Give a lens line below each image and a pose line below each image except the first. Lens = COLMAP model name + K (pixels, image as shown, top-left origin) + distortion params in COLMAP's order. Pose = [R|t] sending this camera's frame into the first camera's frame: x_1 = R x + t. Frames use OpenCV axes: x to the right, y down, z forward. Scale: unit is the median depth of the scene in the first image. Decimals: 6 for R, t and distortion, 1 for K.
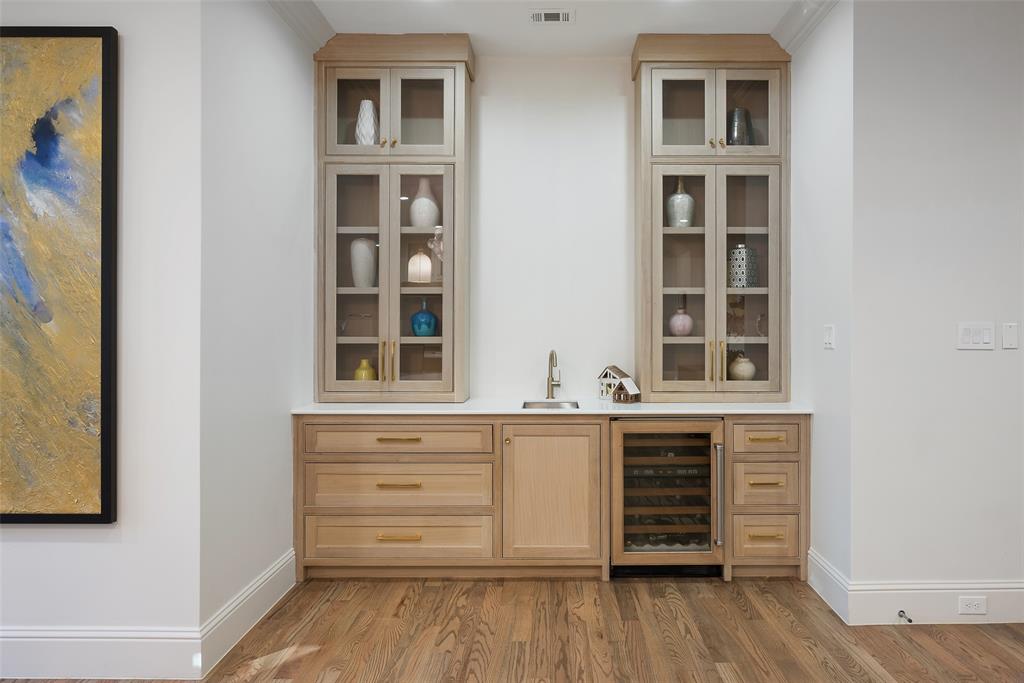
lens RADIAL K [[659.1, 0, 507.9], [0, 659.1, 326.4], [0, 0, 1]] dist [-0.027789, 0.000732]
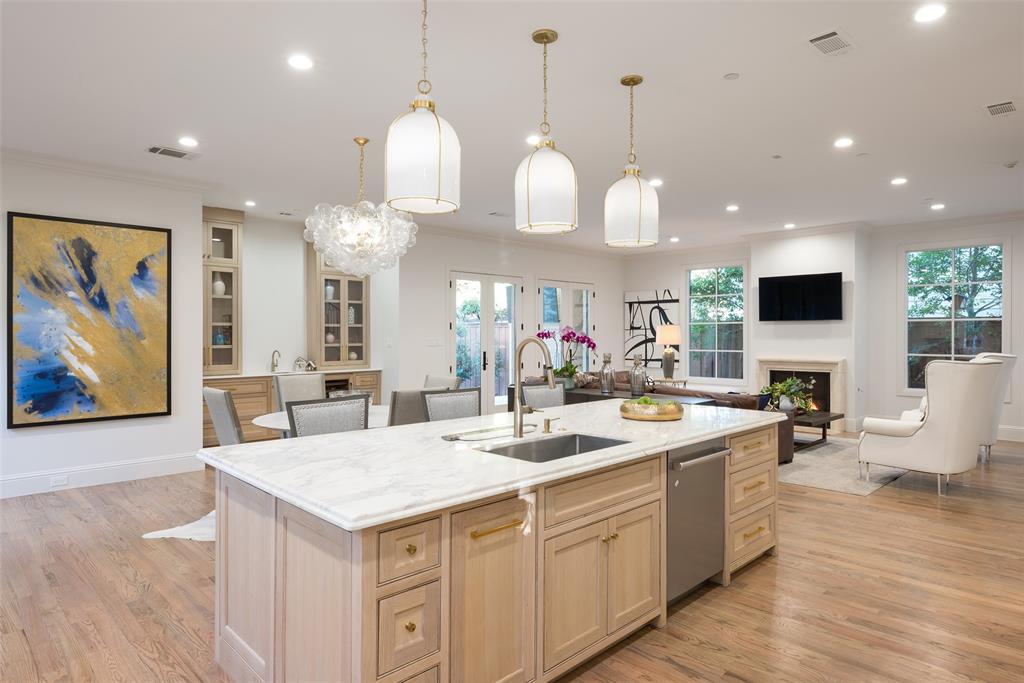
lens RADIAL K [[637.1, 0, 475.7], [0, 637.1, 335.7], [0, 0, 1]] dist [-0.003518, -0.001922]
pose [[0.753447, -0.001569, 0.657507, -1.024767], [0.001555, 0.999999, 0.000605, -0.017187], [-0.657507, 0.000567, 0.753448, -1.326226]]
